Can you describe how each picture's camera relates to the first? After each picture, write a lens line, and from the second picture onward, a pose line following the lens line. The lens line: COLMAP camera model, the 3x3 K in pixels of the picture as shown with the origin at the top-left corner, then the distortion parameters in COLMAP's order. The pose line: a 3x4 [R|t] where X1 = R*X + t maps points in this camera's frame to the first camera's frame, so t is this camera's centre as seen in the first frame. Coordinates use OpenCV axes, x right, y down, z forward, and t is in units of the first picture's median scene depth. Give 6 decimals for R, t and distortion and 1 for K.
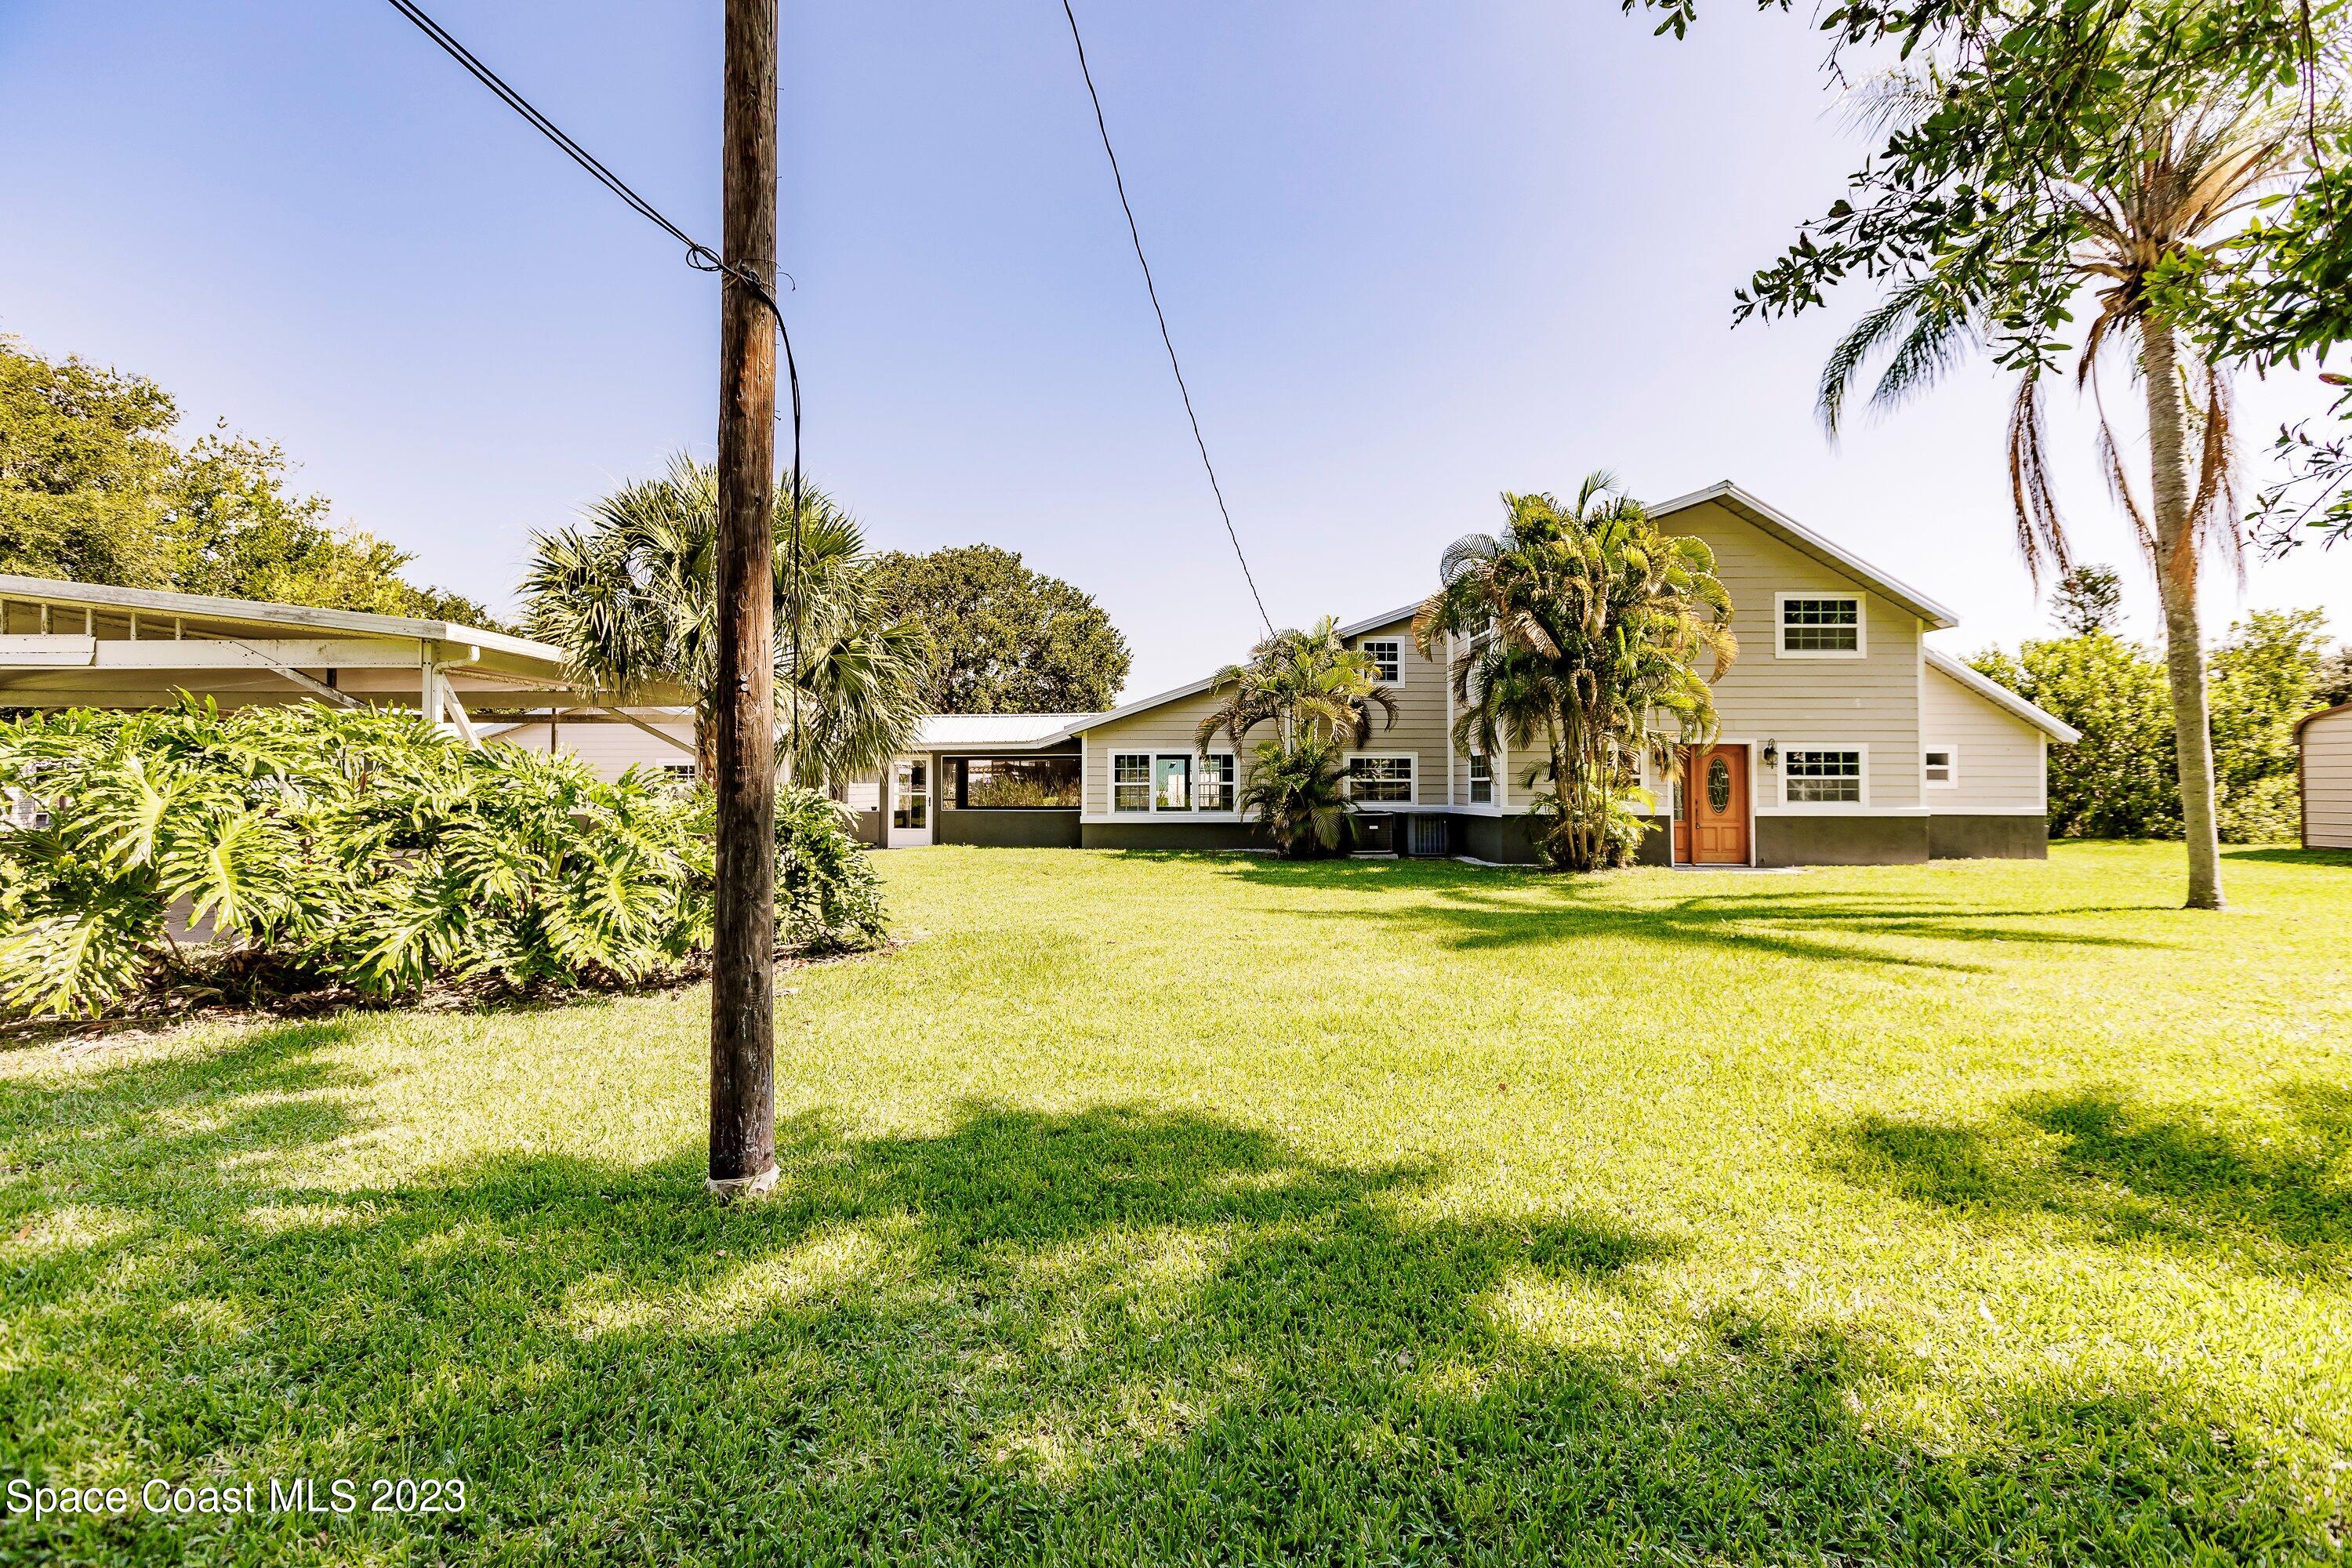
lens RADIAL K [[984.9, 0, 1177.1], [0, 984.9, 762.0], [0, 0, 1]] dist [-0.000105, -0.000220]
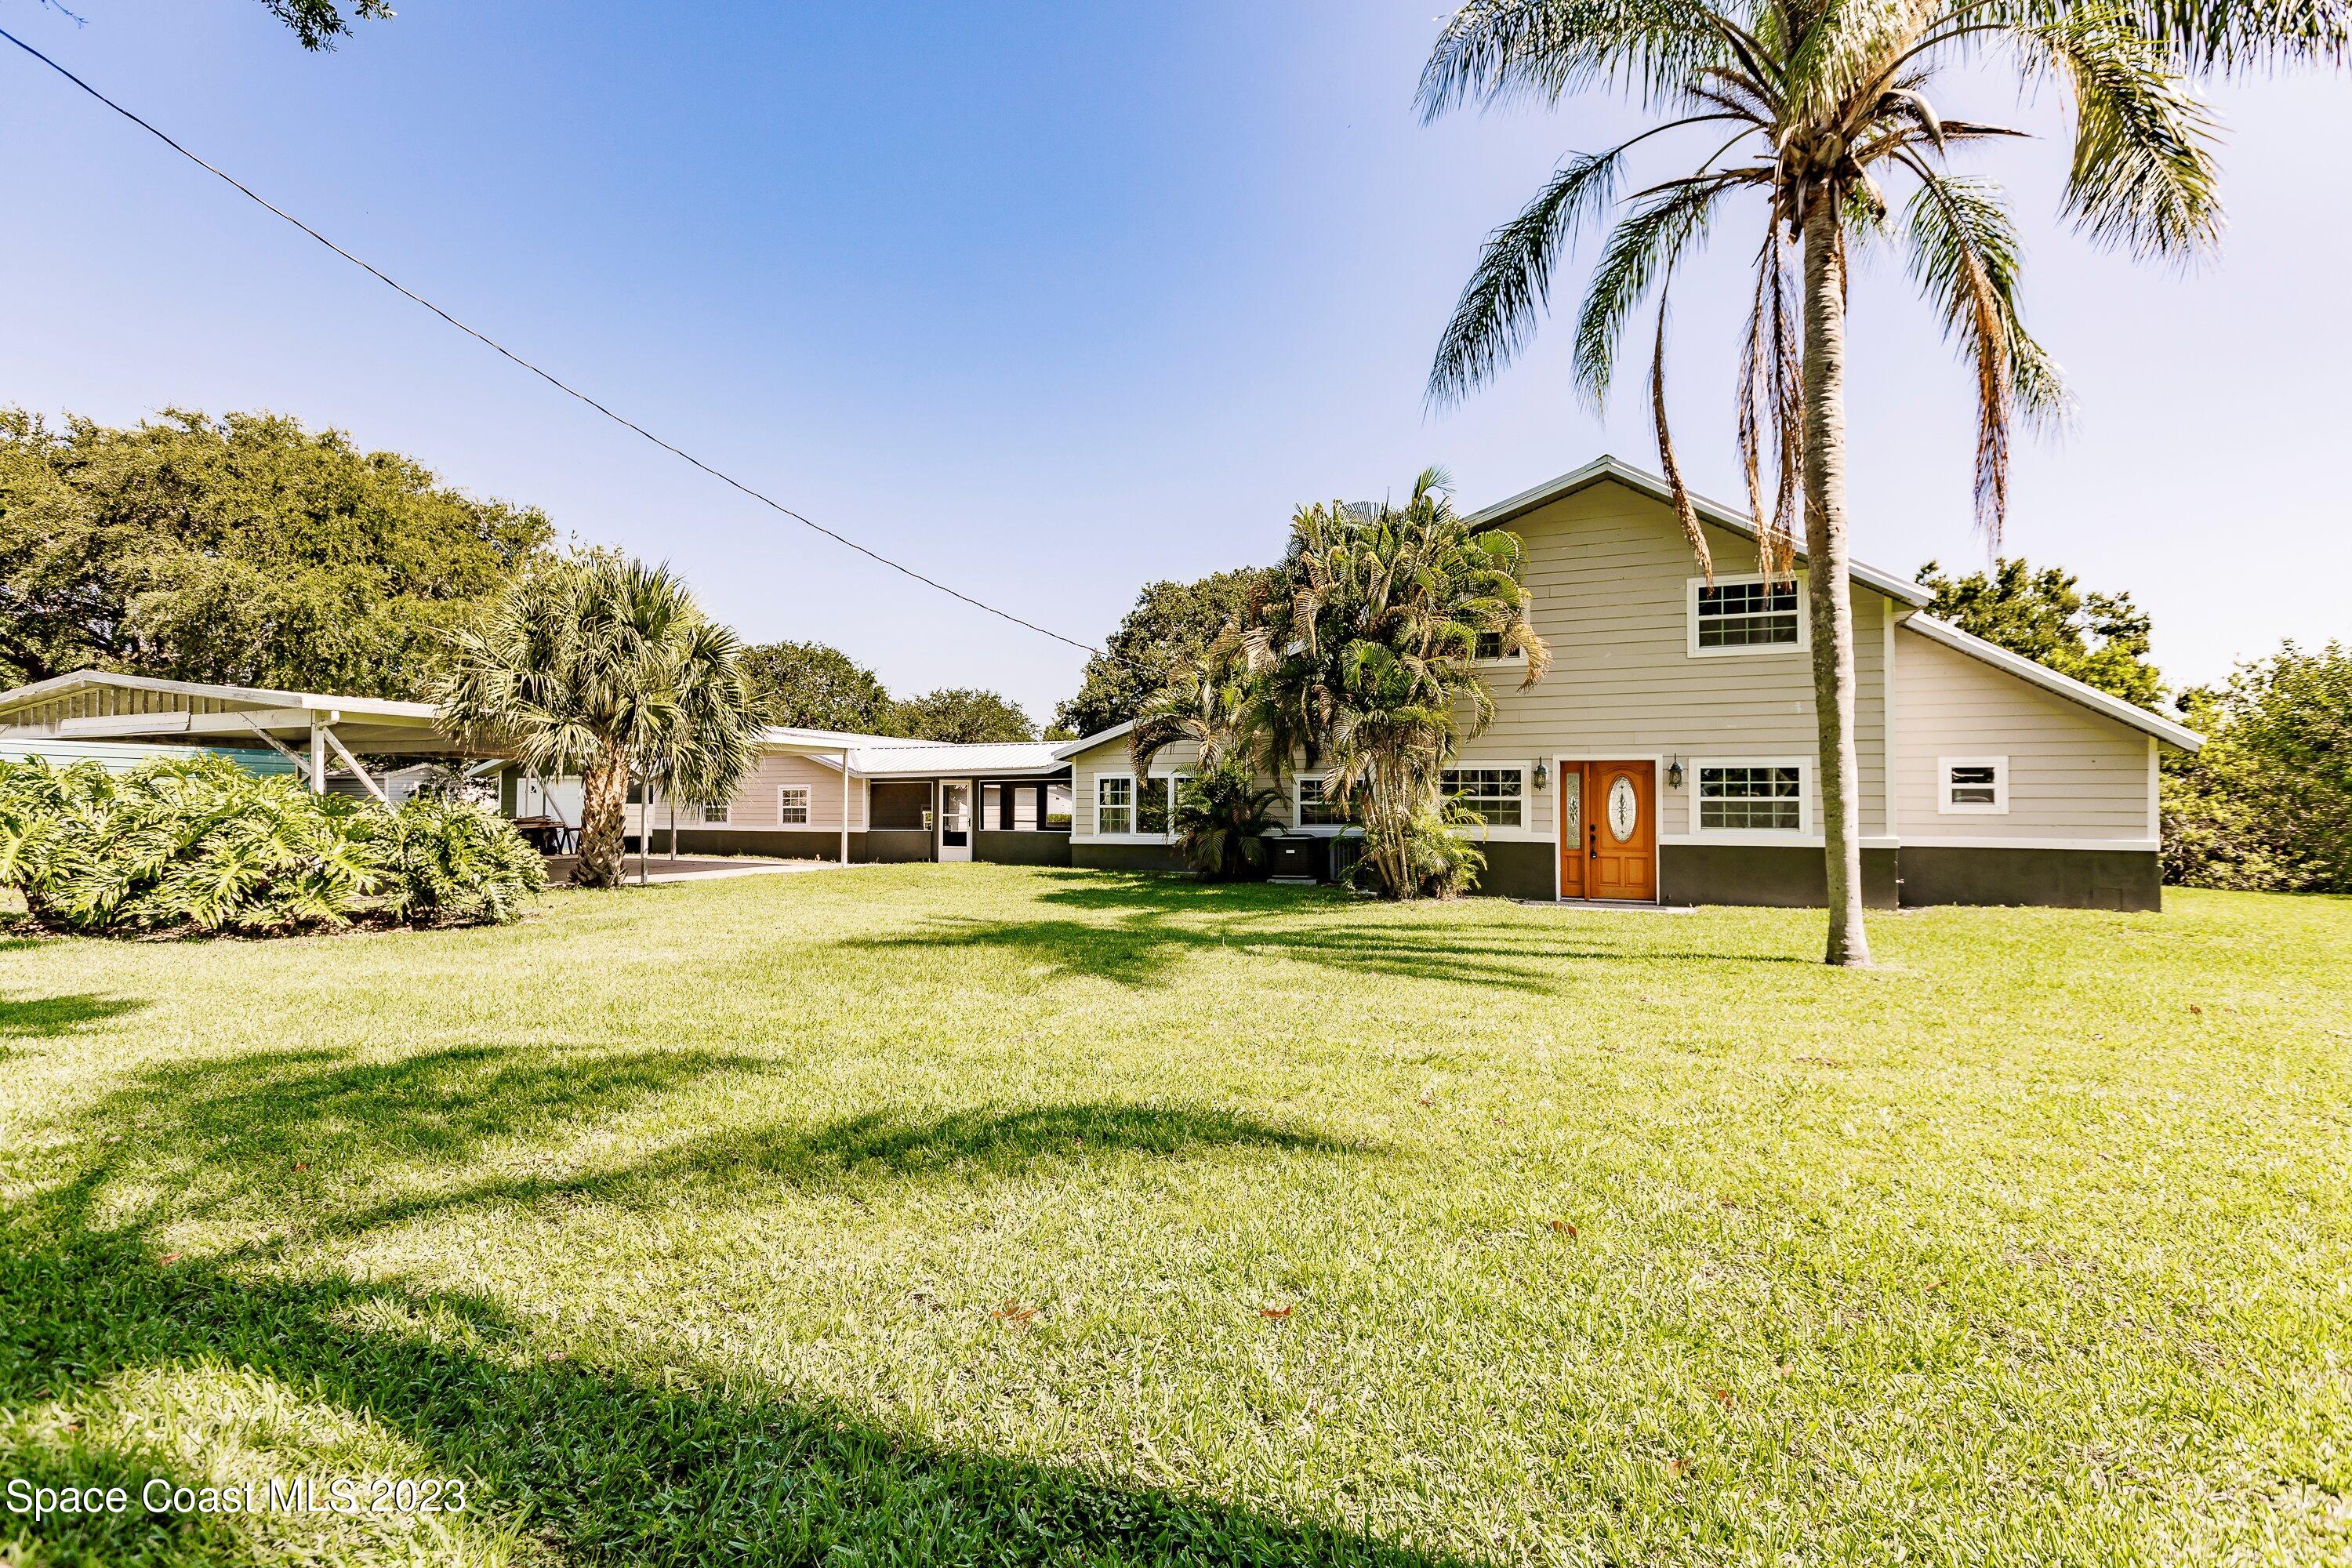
lens RADIAL K [[1029.3, 0, 1173.9], [0, 1029.3, 786.5], [0, 0, 1]] dist [0.001381, -0.000849]
pose [[0.926737, -0.006012, -0.375662, 0.530487], [0.006694, 0.999977, 0.000510, 0.001479], [0.375650, -0.002988, 0.926757, 0.019692]]
